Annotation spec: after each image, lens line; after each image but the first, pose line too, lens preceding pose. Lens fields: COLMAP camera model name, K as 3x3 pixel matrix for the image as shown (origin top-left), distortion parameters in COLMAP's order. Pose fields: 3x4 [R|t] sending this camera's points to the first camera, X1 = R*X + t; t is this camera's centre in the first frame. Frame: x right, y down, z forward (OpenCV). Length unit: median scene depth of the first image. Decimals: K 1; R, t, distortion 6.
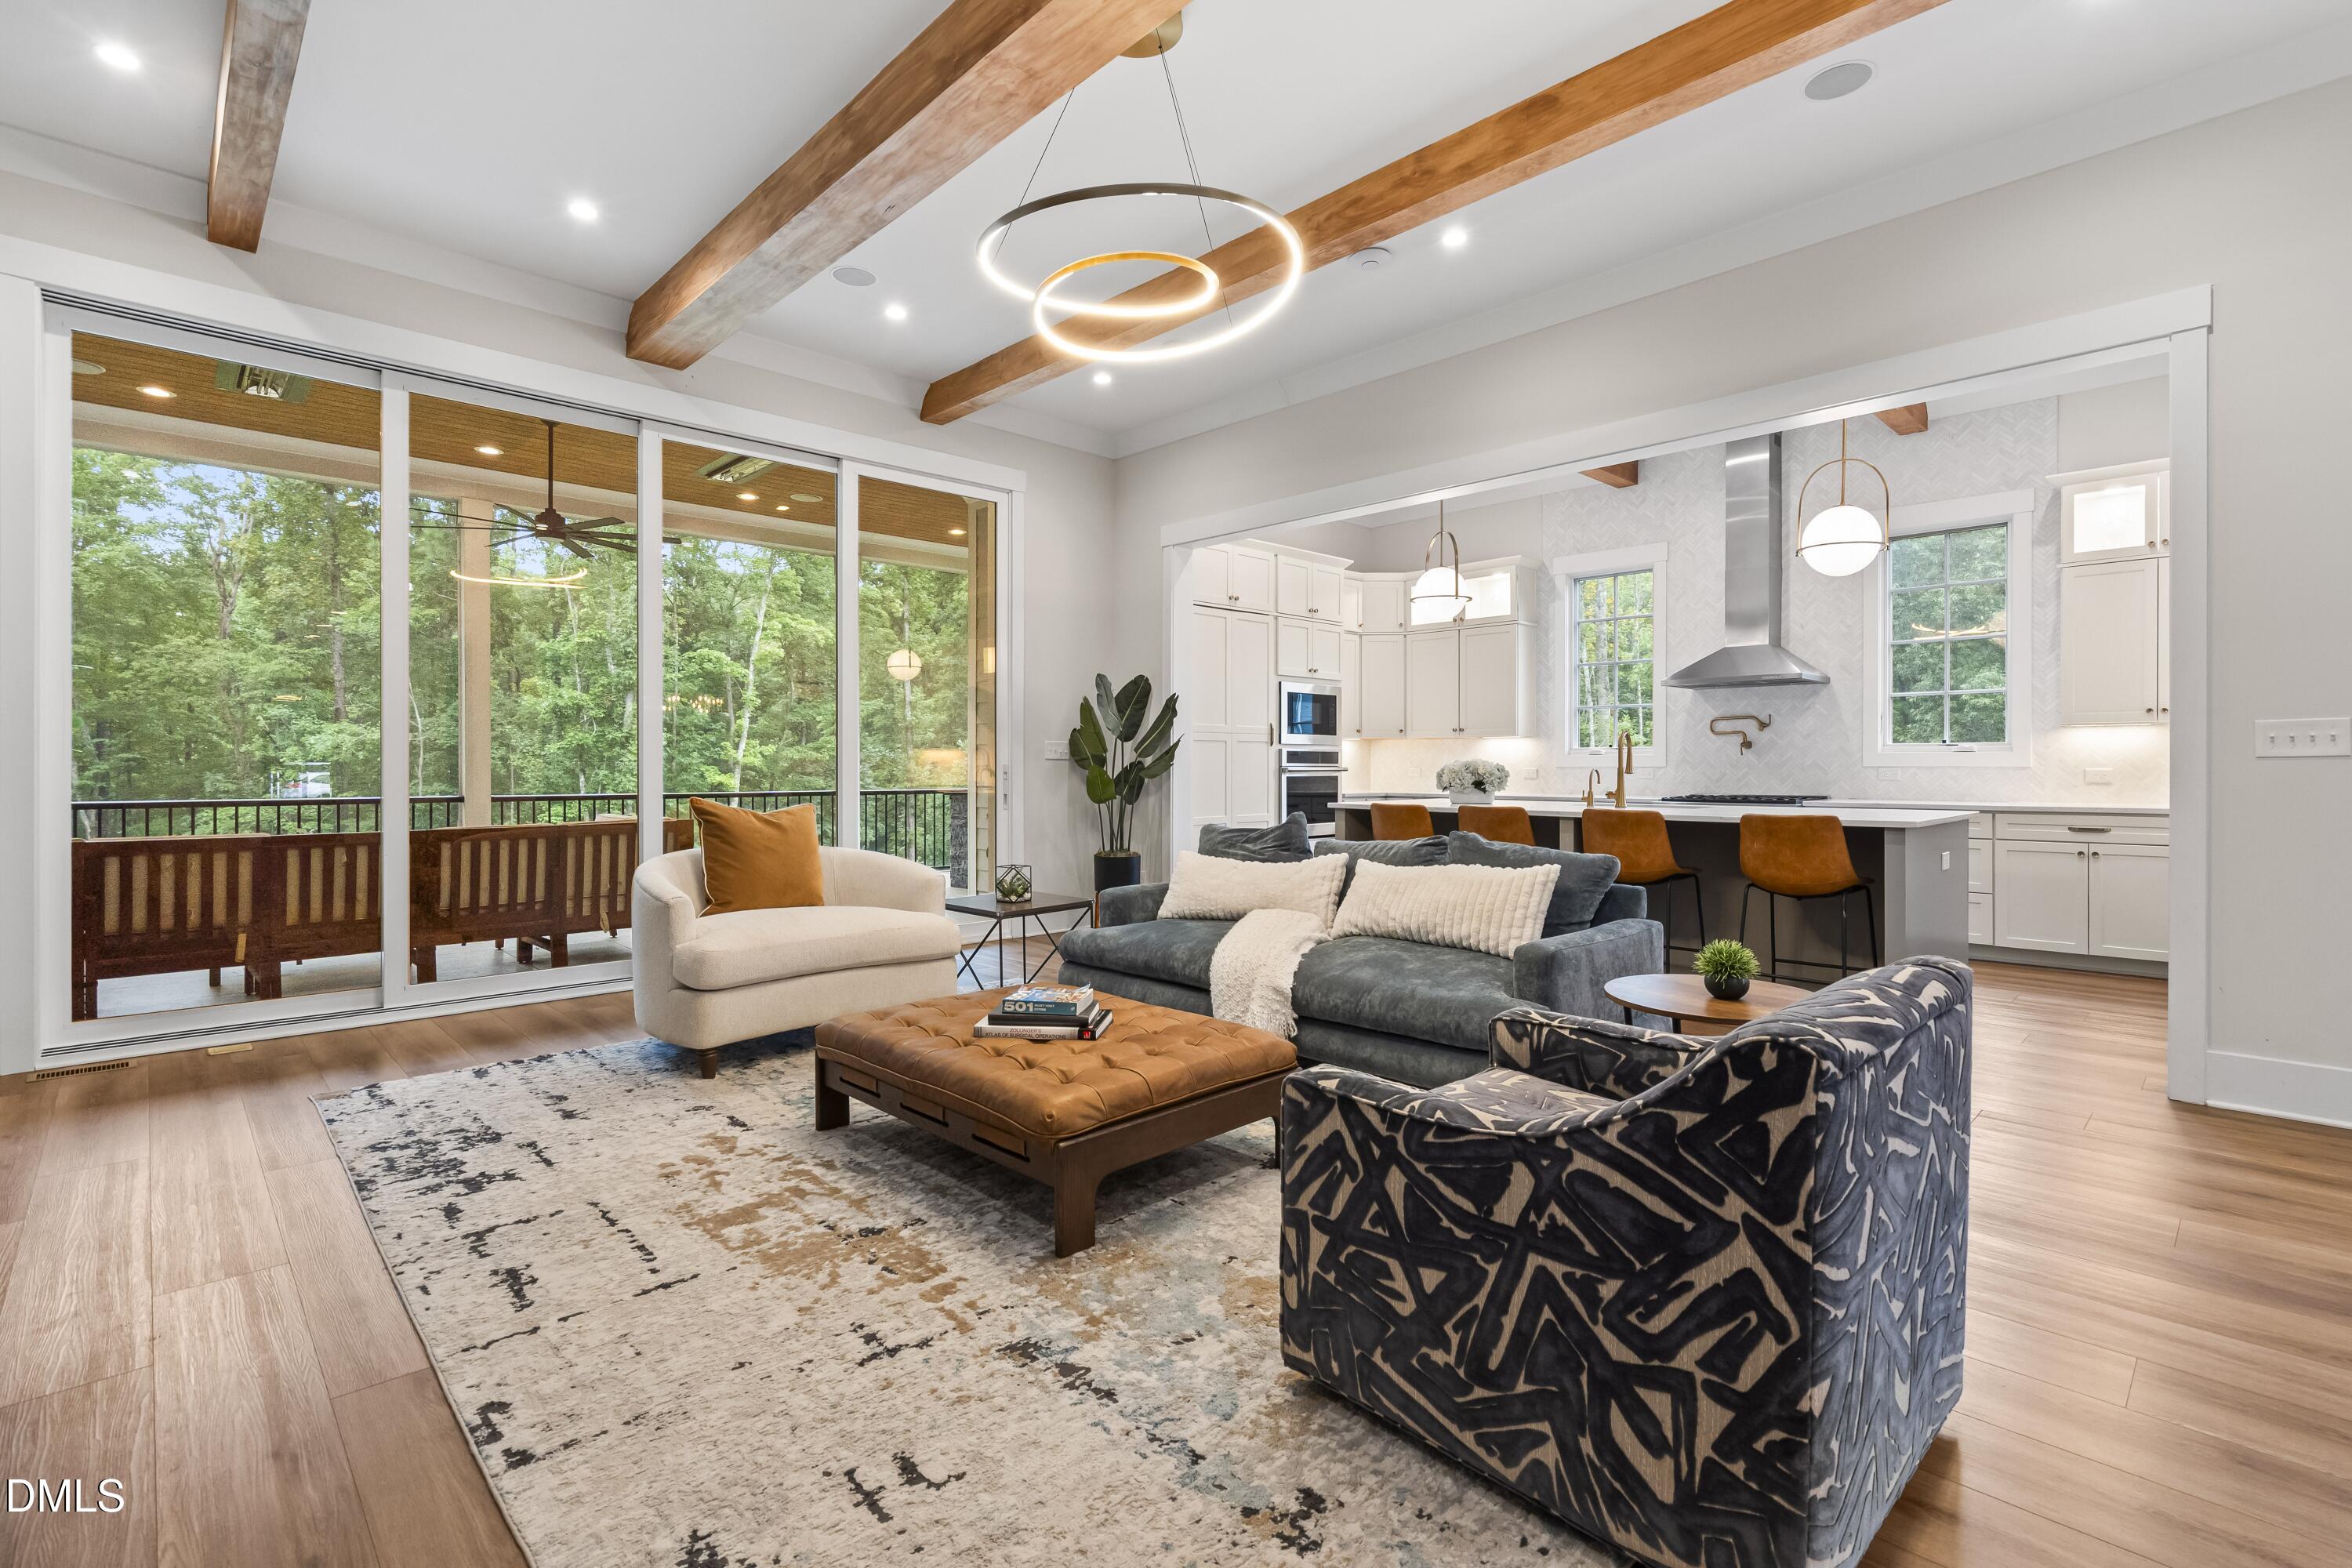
lens RADIAL K [[1072.4, 0, 1183.6], [0, 1072.4, 768.2], [0, 0, 1]] dist [0.001984, -0.000048]
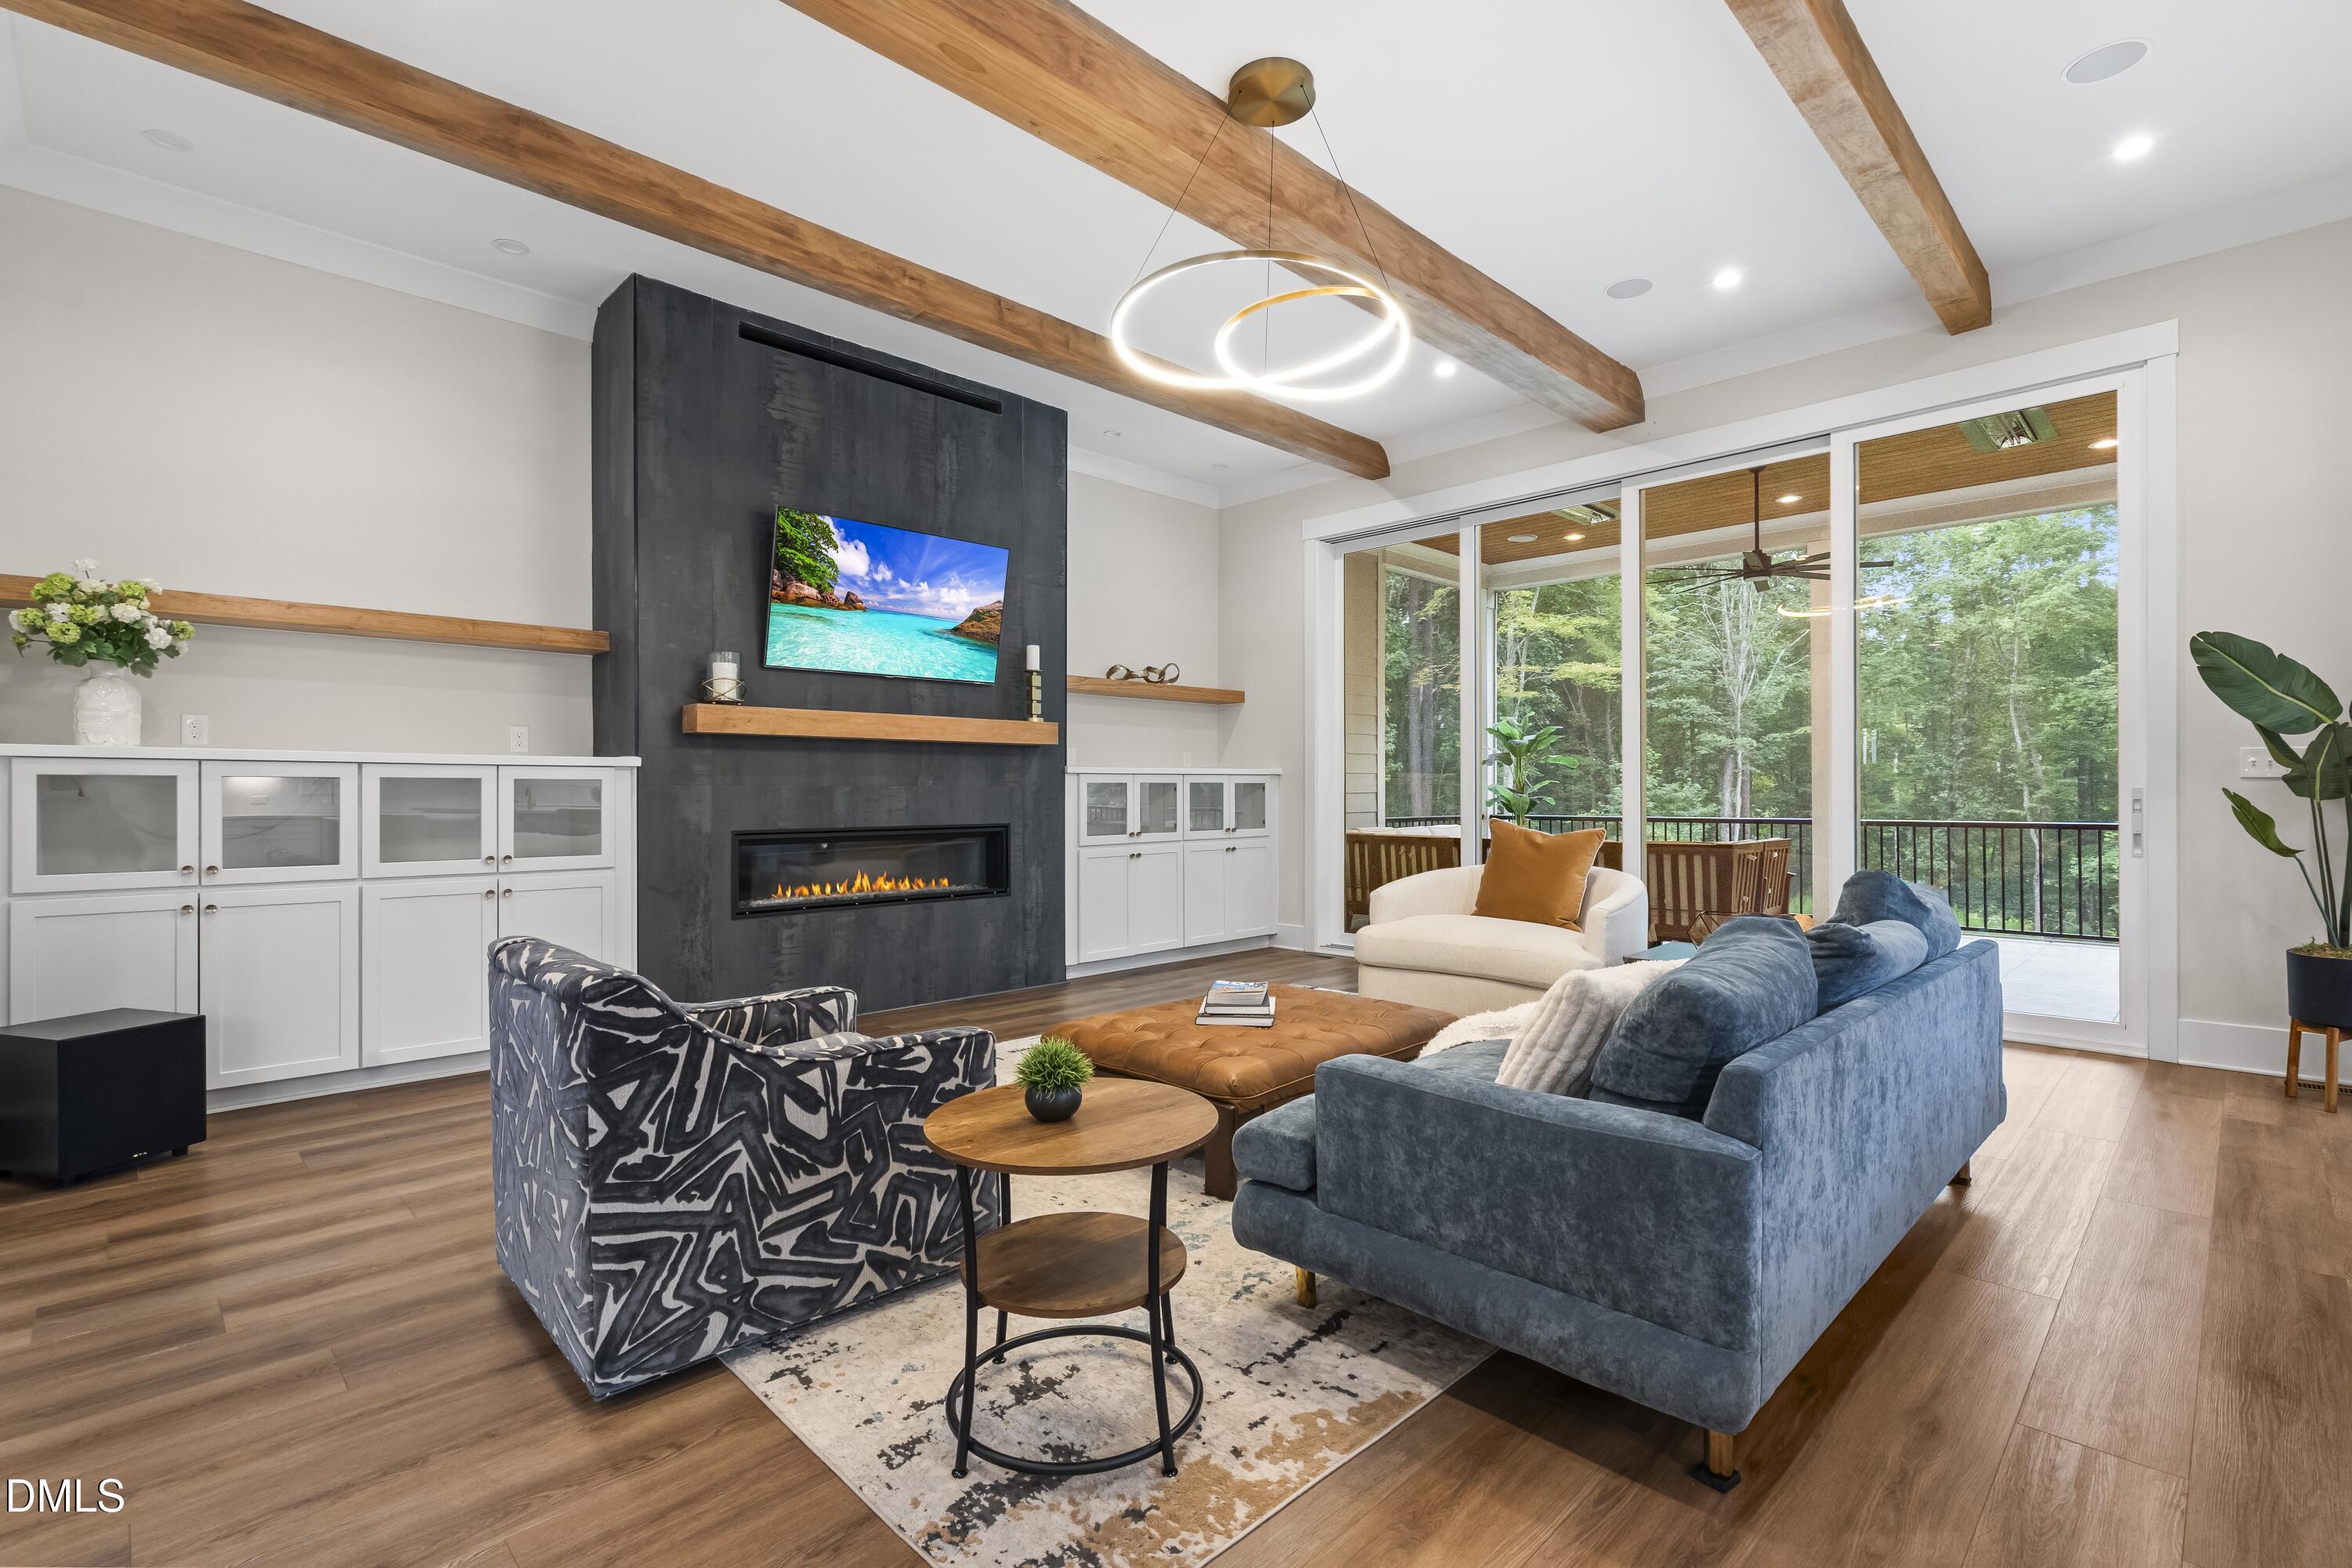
lens RADIAL K [[1084.5, 0, 1183.0], [0, 1084.5, 779.4], [0, 0, 1]] dist [0.013151, 0.001236]
pose [[0.025305, -0.011609, -0.999612, 0.540957], [0.000228, 0.999933, -0.011607, -0.001029], [0.999680, 0.000065, 0.025306, 0.461075]]
